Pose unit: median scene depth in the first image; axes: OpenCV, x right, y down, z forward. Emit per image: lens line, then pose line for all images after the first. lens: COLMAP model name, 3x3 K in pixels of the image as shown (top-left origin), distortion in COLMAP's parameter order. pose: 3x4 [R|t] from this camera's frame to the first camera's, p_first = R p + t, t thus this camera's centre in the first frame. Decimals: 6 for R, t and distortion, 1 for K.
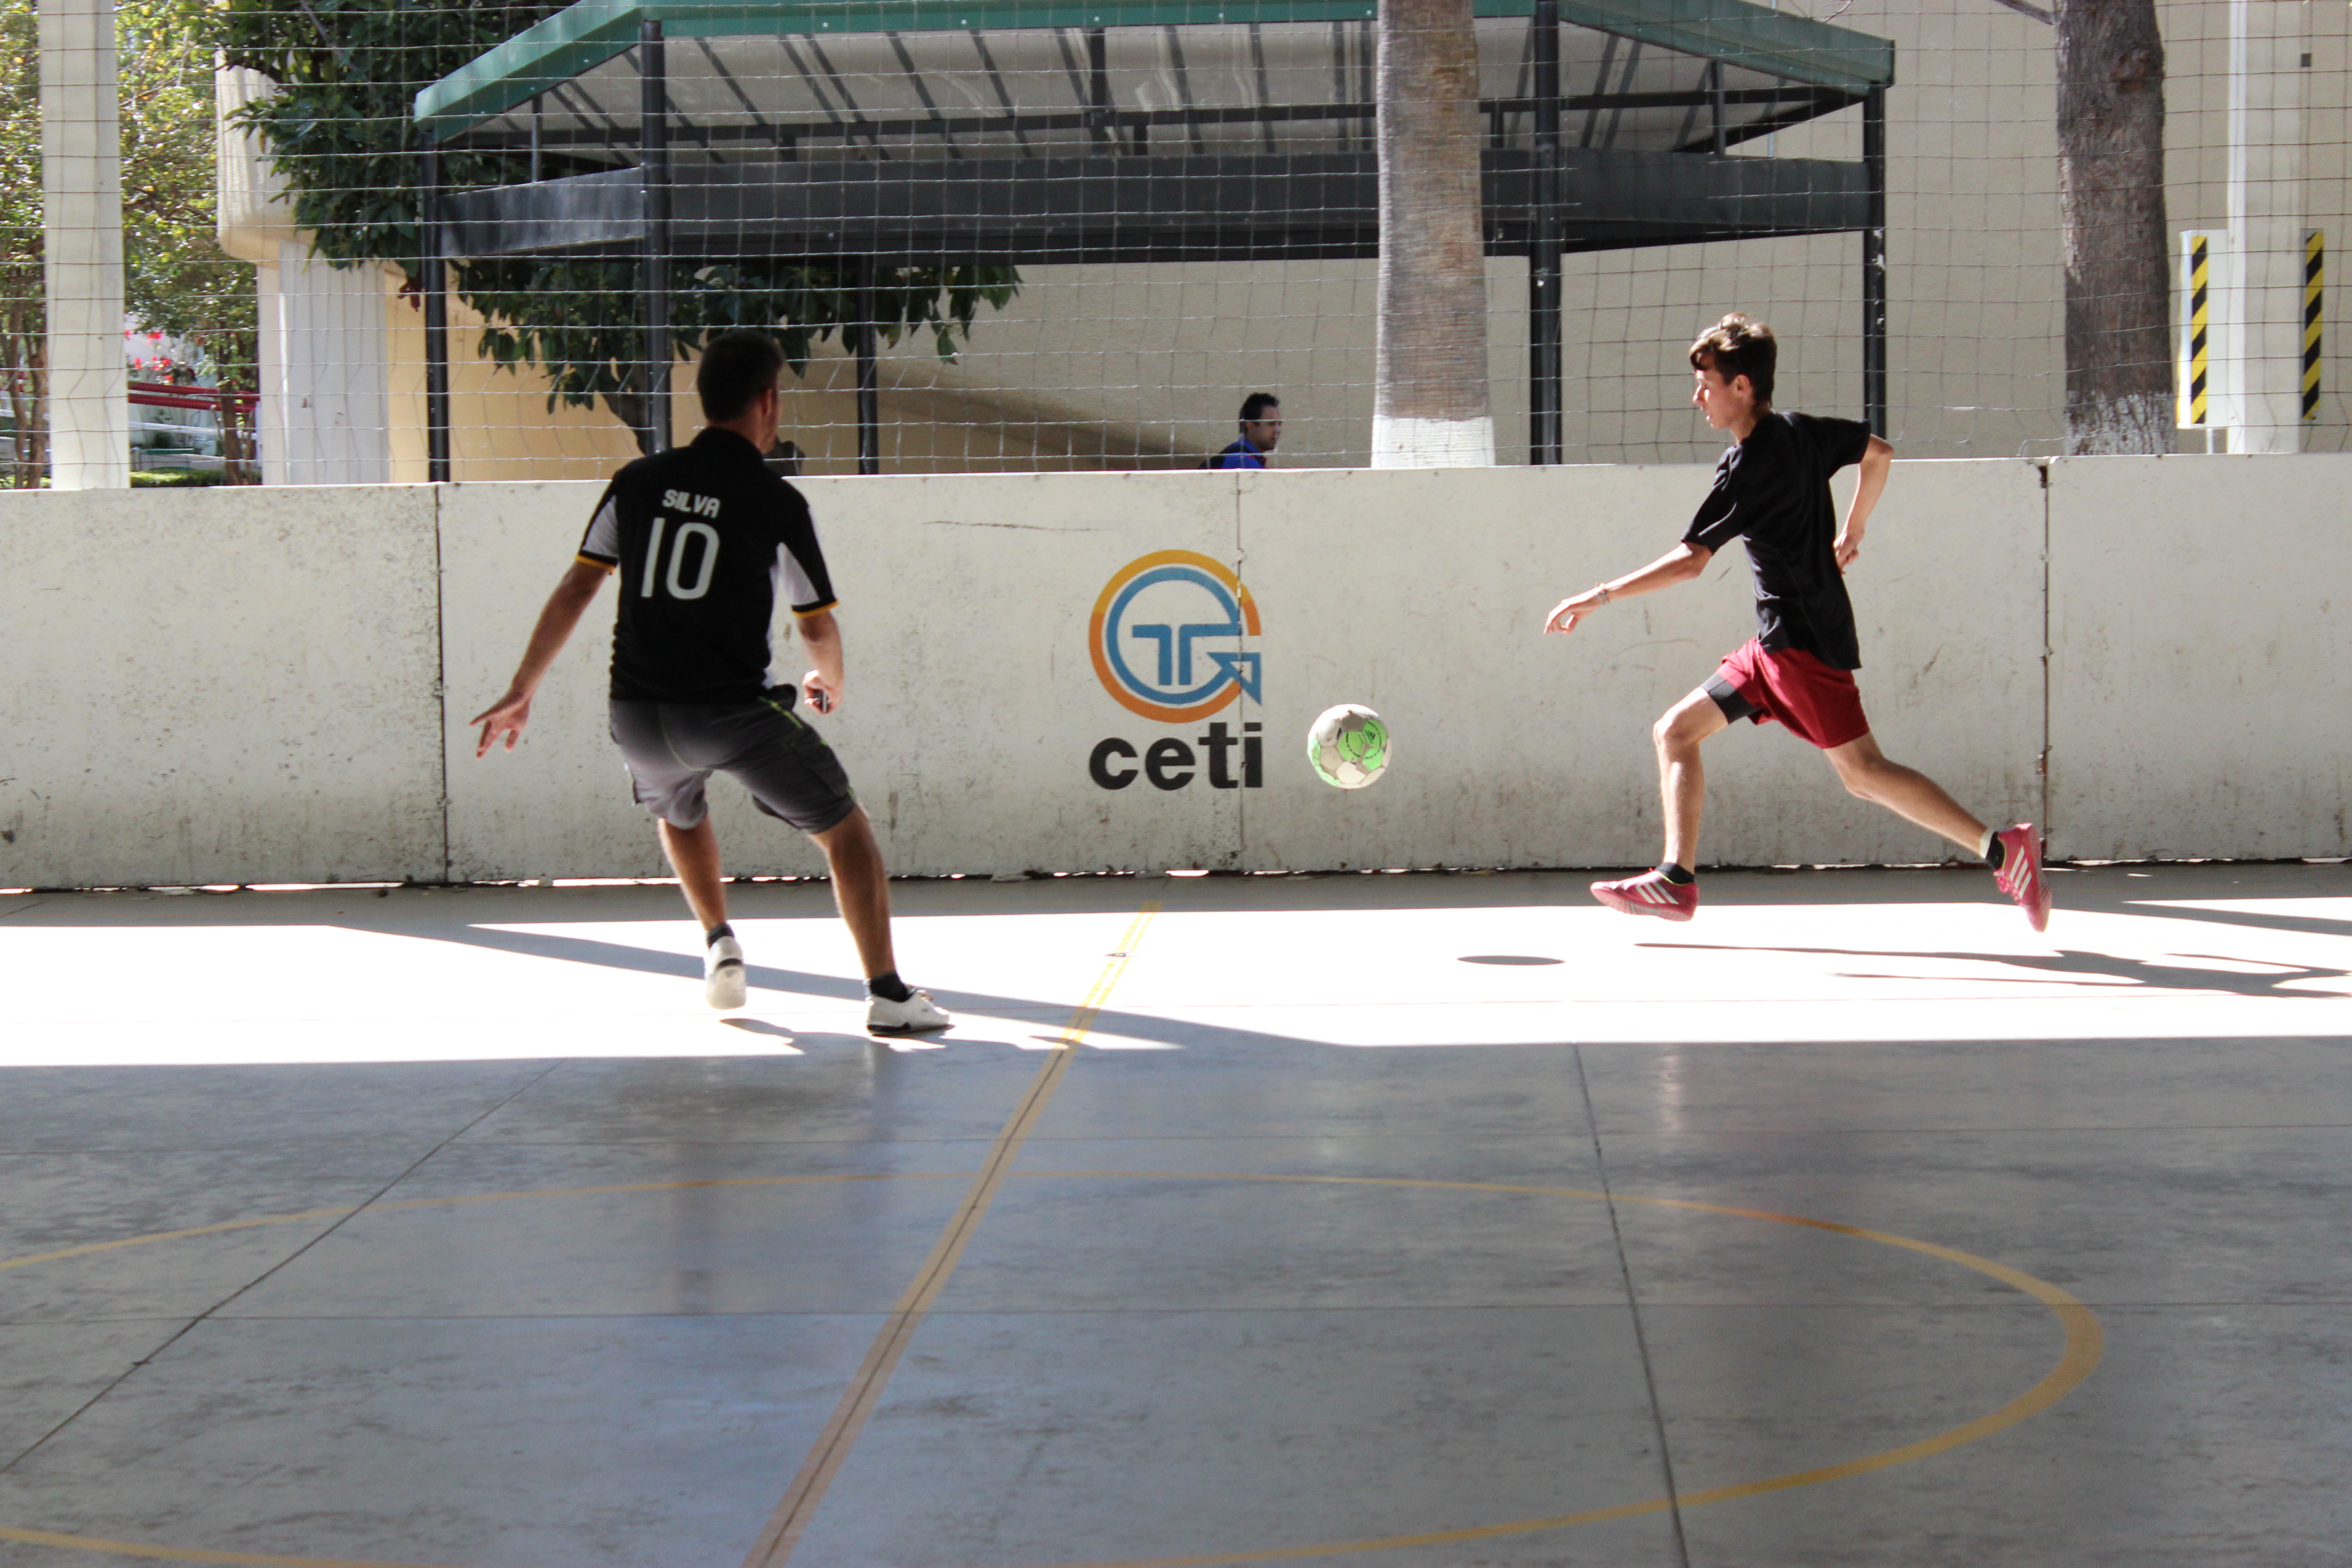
lens RADIAL K [[5949.0, 0, 1169.2], [0, 5949.0, 793.9], [0, 0, 1]] dist [0.140016, 0.000000]
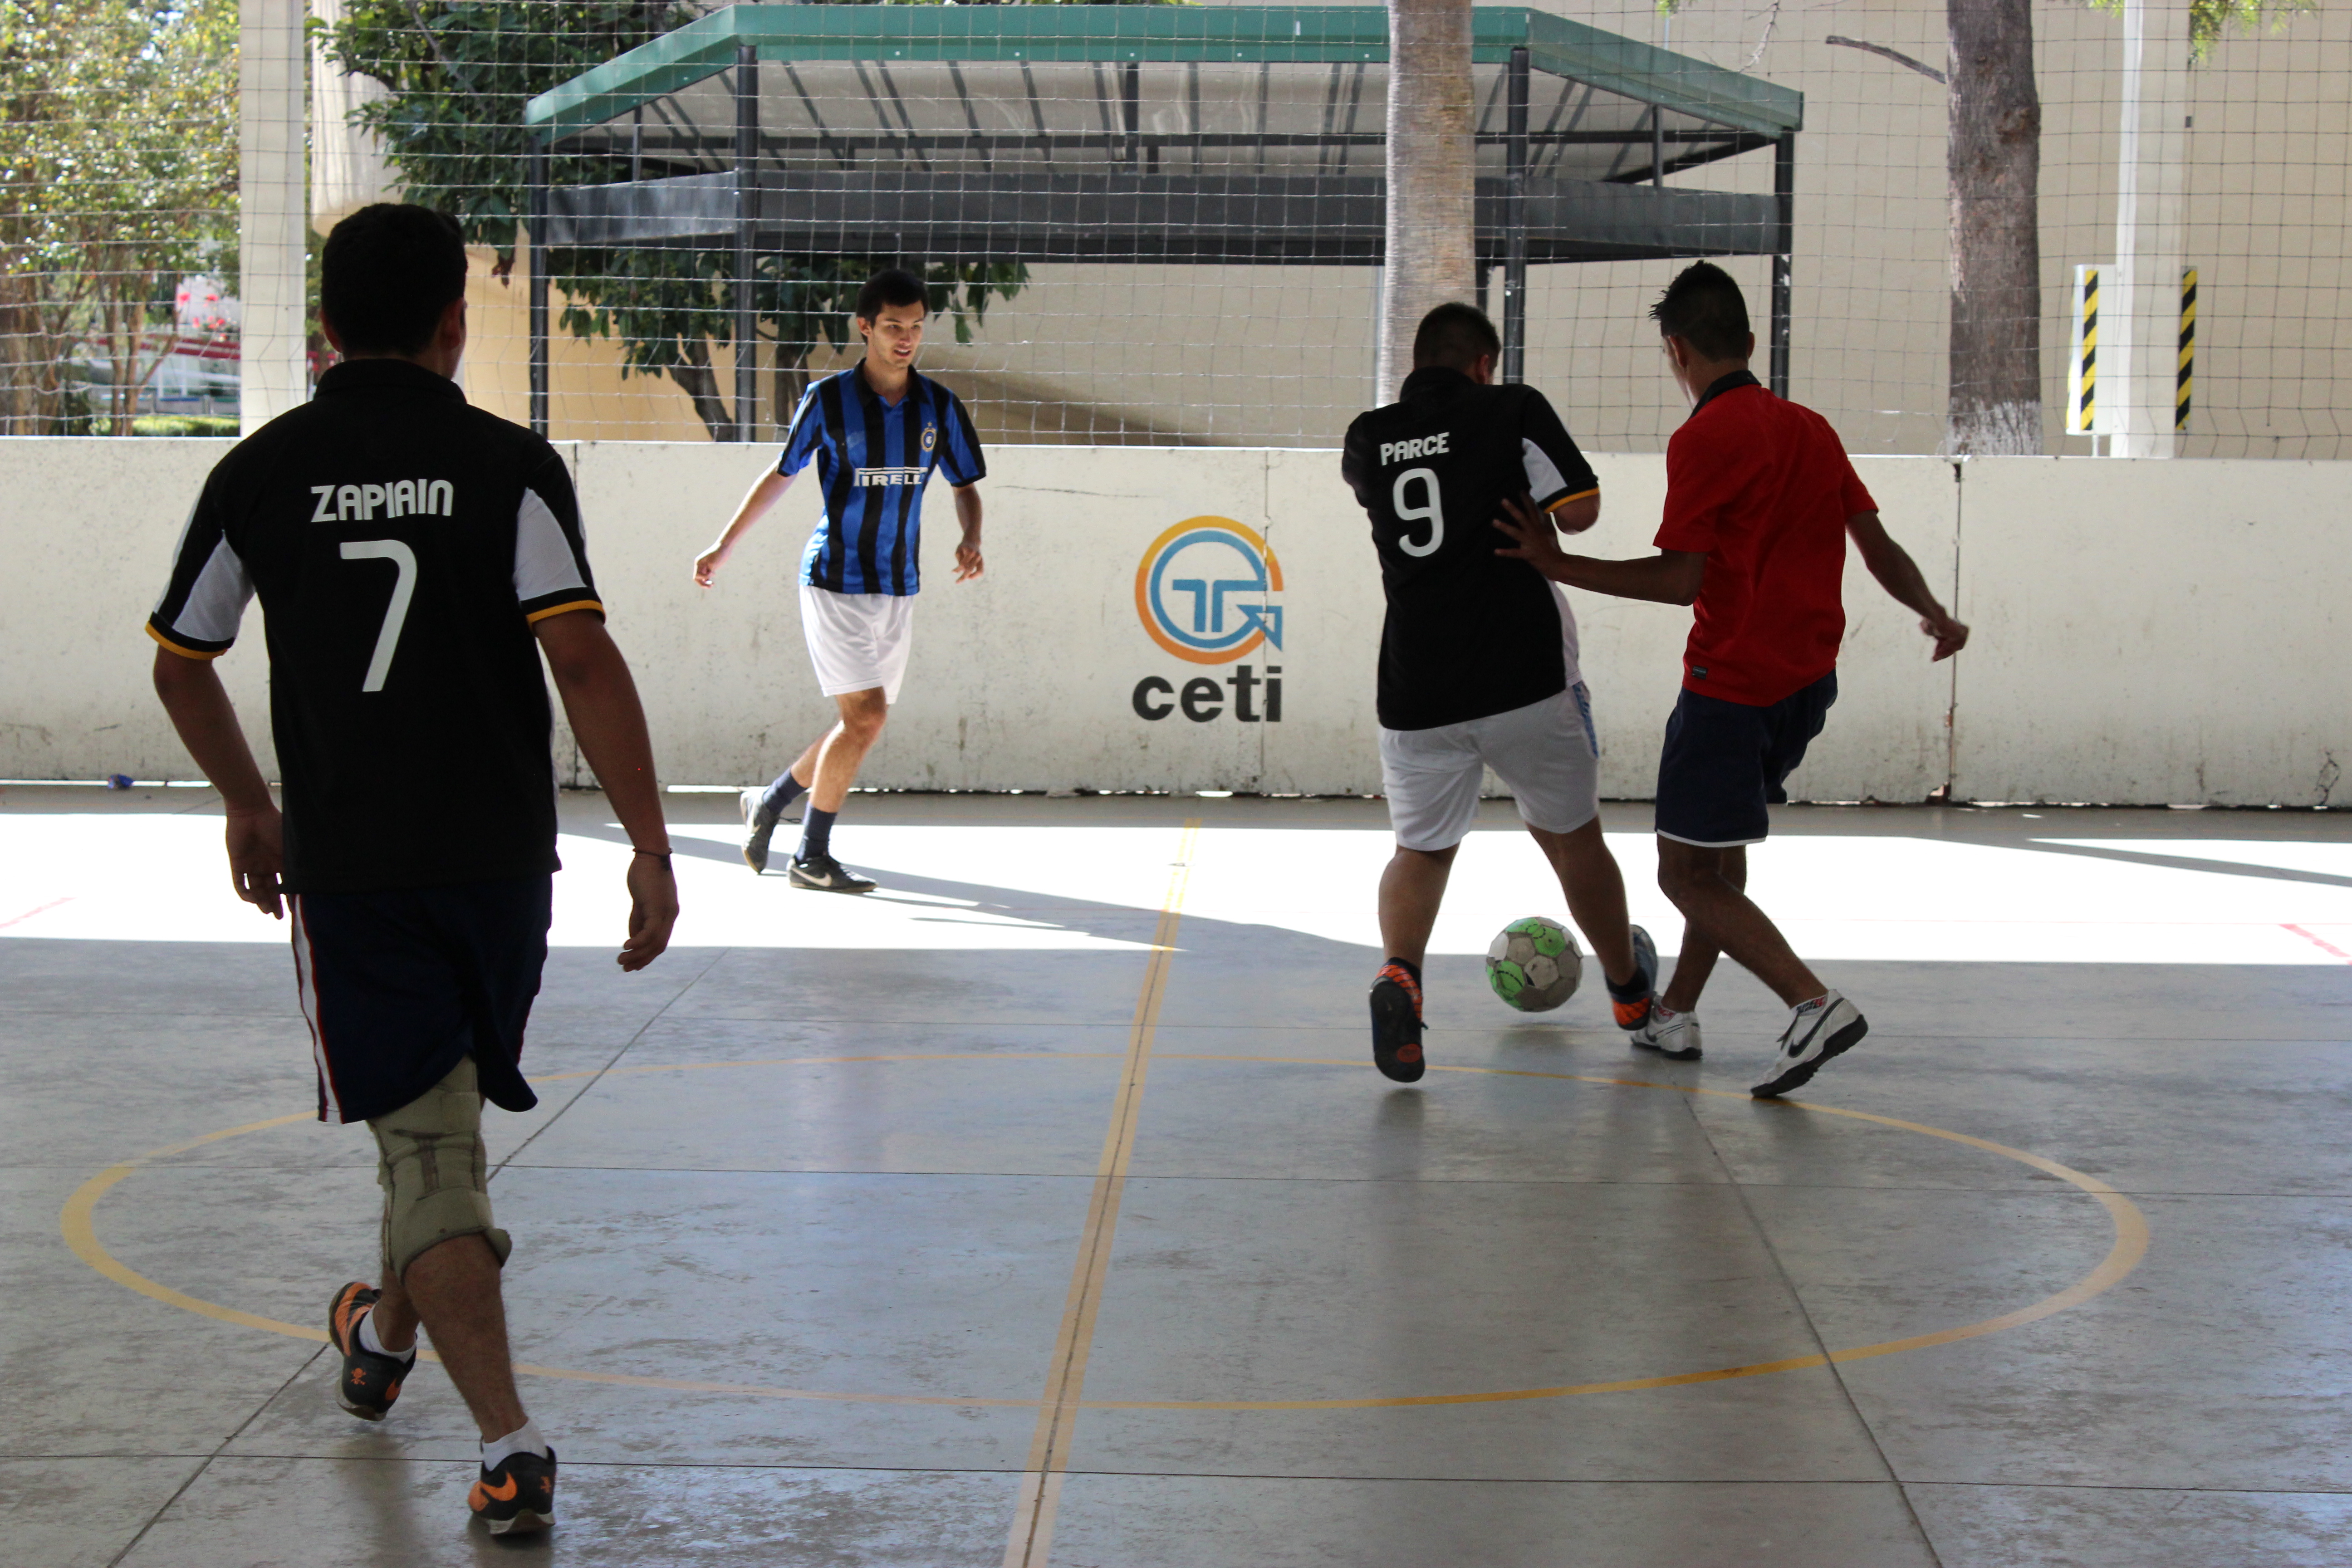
lens RADIAL K [[5112.7, 0, 1188.0], [0, 5112.7, 772.3], [0, 0, 1]] dist [0.098665, 0.000000]
pose [[0.999429, 0.024768, 0.022998, -0.025205], [-0.025010, 0.999634, 0.010313, -0.001109], [-0.022734, -0.010882, 0.999682, 0.001173]]
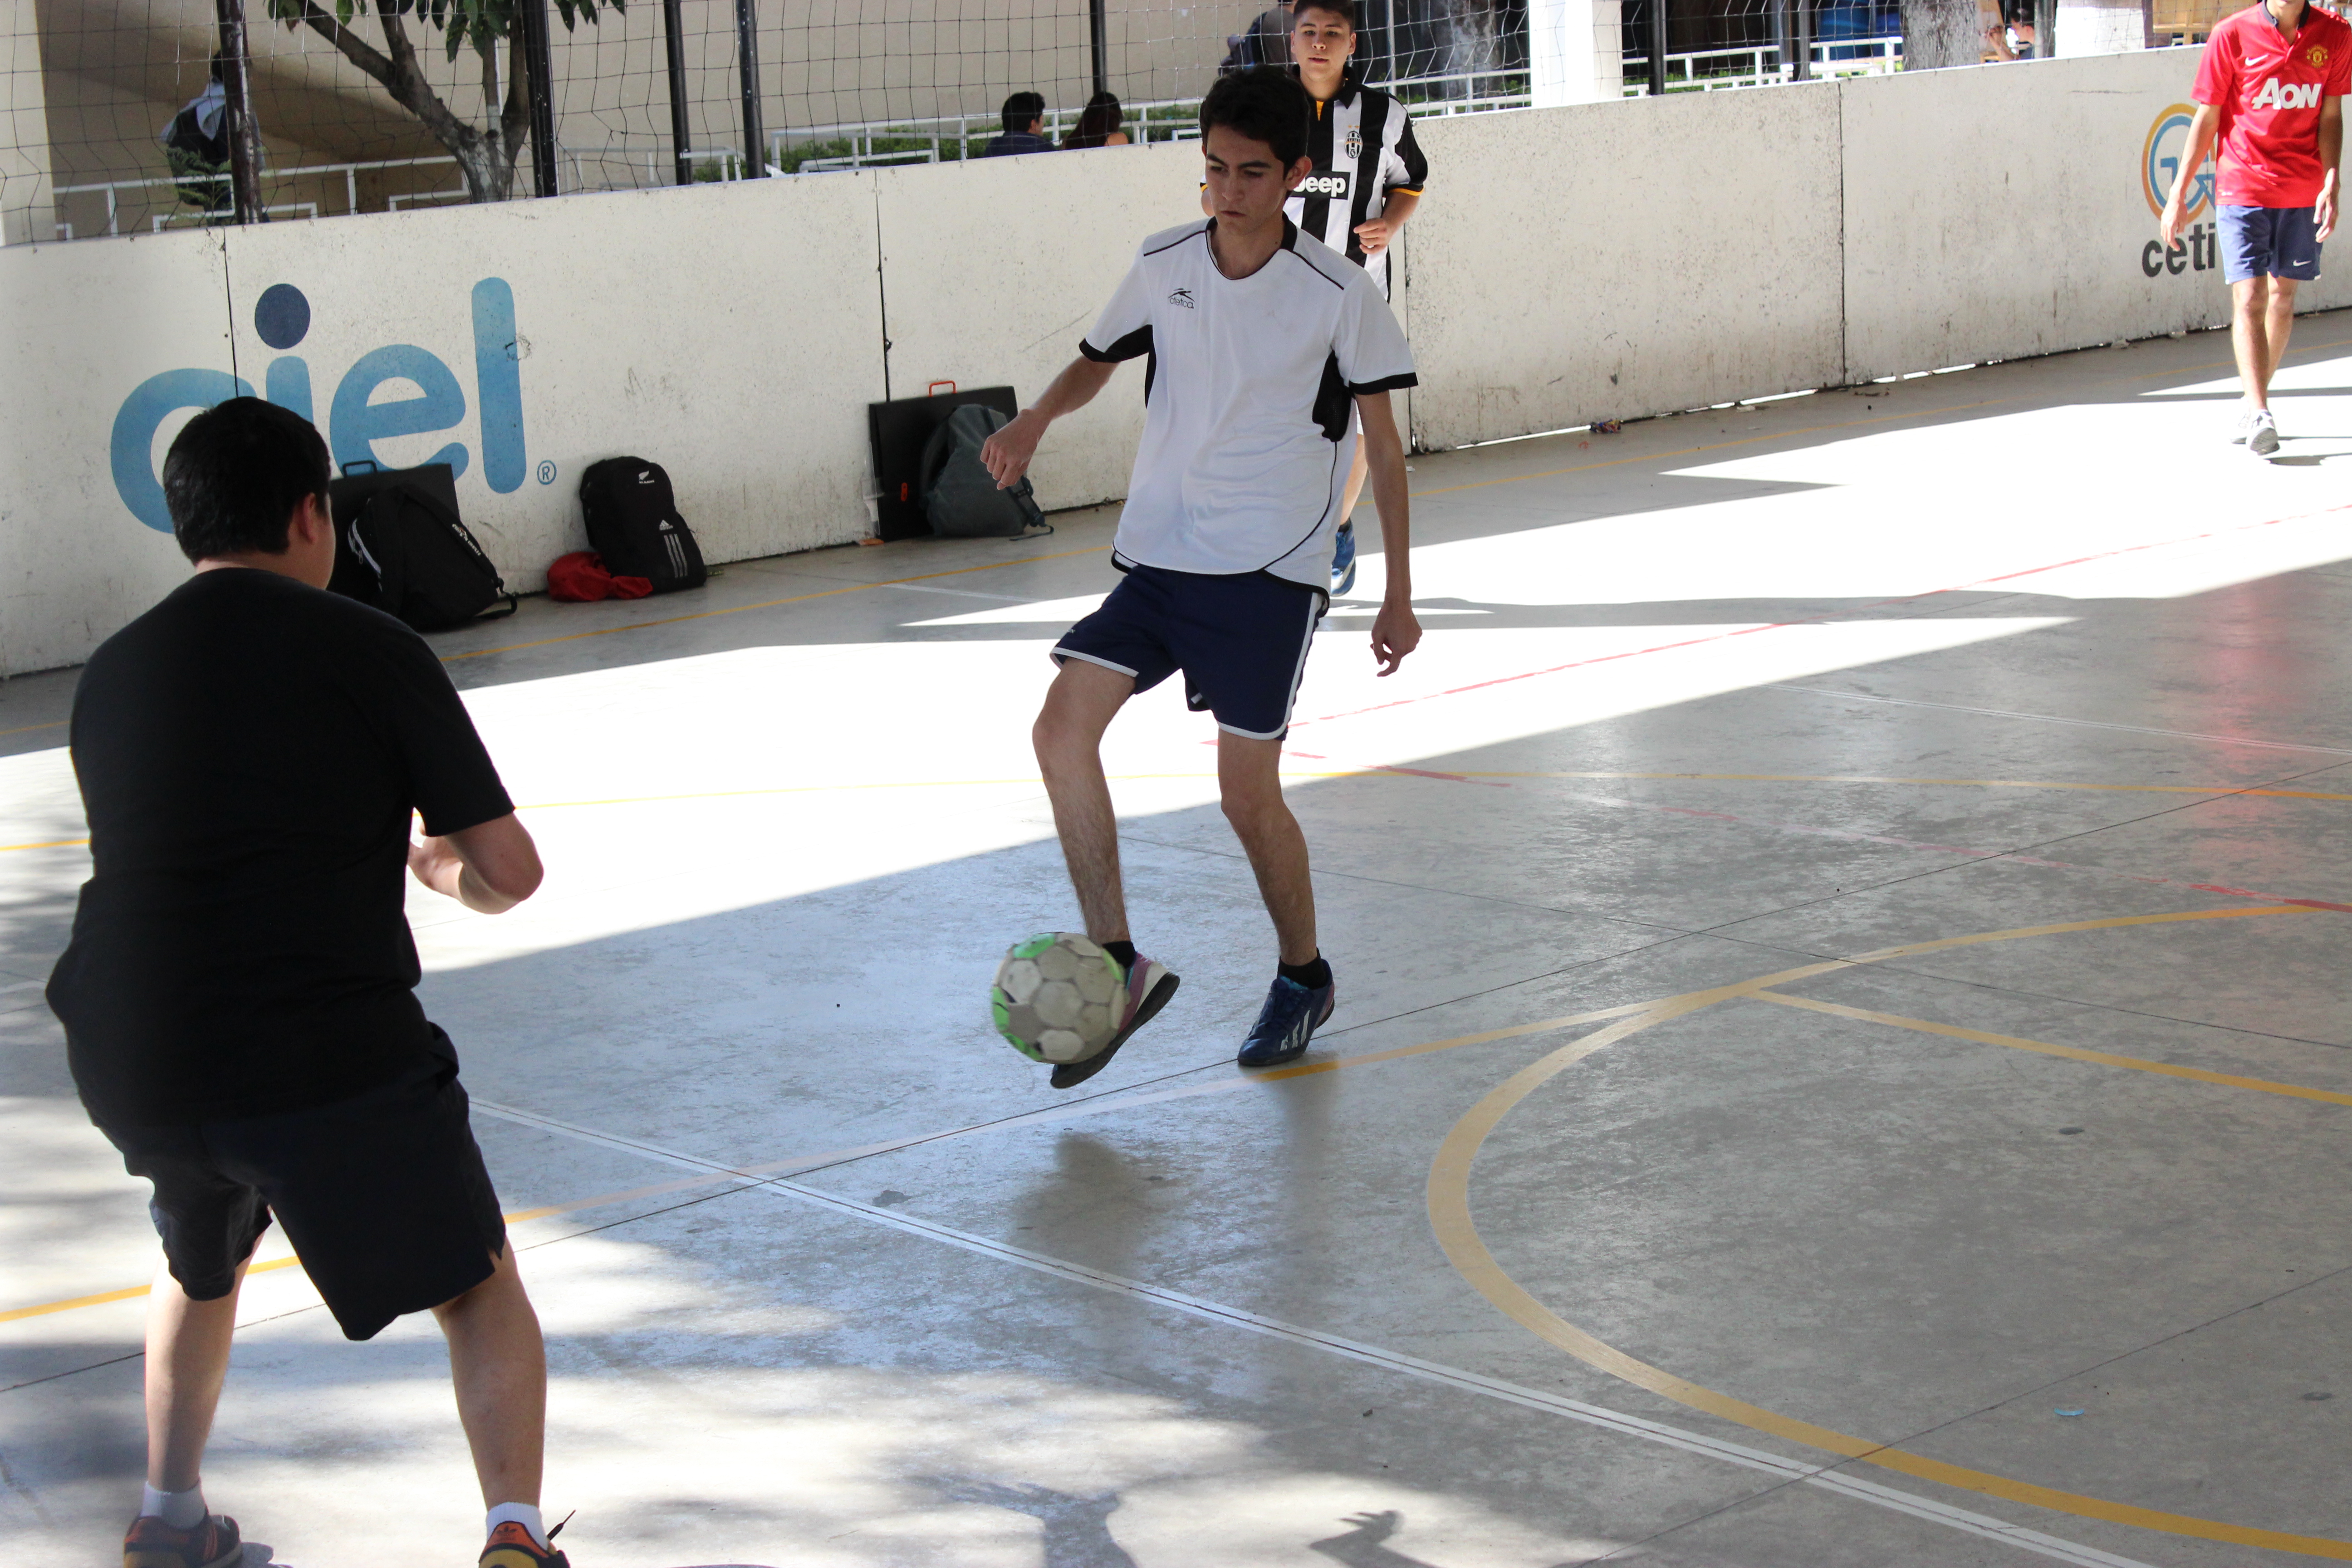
lens RADIAL K [[4701.9, 0, 1176.6], [0, 4701.9, 784.4], [0, 0, 1]] dist [0.005769, 0.000000]
pose [[0.698001, -0.143878, 0.701494, -0.972572], [0.099393, 0.989591, 0.104070, -0.020848], [-0.709166, -0.002917, 0.705036, 0.376114]]
